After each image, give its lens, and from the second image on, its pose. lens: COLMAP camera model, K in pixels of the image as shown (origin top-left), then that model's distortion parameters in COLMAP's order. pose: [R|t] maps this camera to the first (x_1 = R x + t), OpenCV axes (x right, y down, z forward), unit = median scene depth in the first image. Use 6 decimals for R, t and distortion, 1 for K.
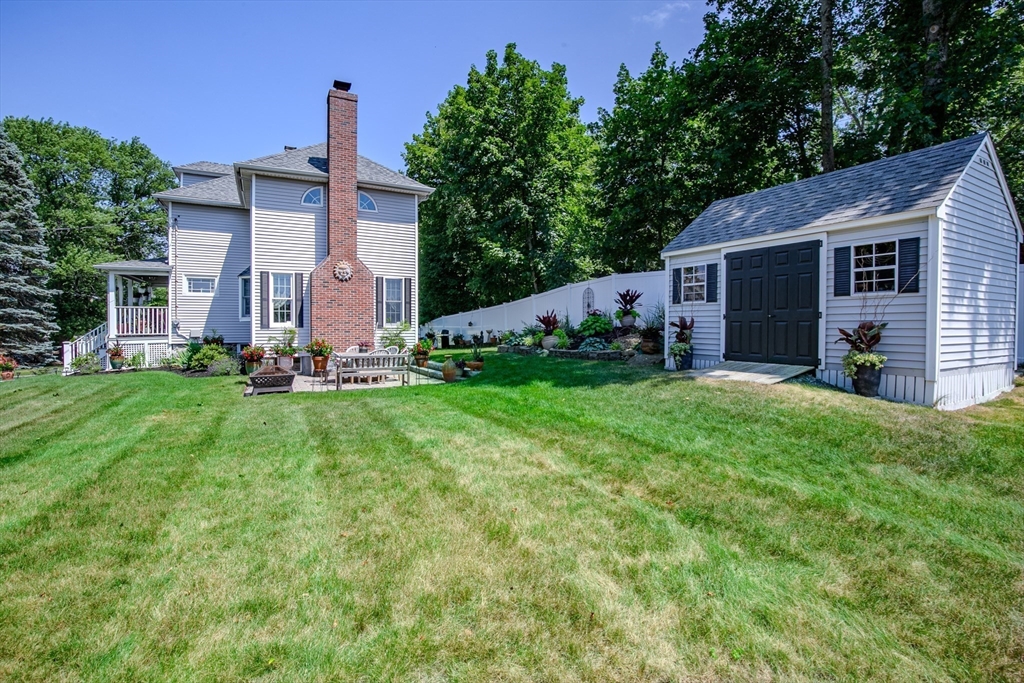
lens RADIAL K [[473.3, 0, 510.7], [0, 473.3, 336.8], [0, 0, 1]] dist [0.001560, 0.000162]
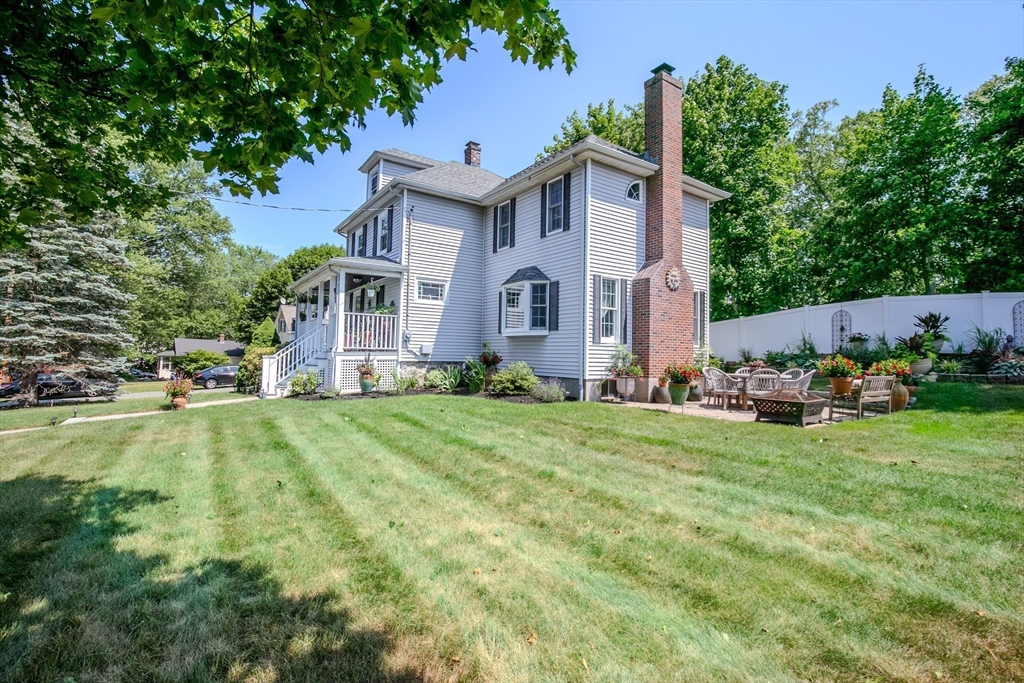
lens RADIAL K [[473.3, 0, 512.4], [0, 473.3, 342.7], [0, 0, 1]] dist [0.001560, 0.000162]
pose [[0.990018, 0.024866, 0.138733, -0.641371], [-0.018016, 0.998566, -0.050414, 0.020816], [-0.139788, 0.047411, 0.989046, 0.168951]]
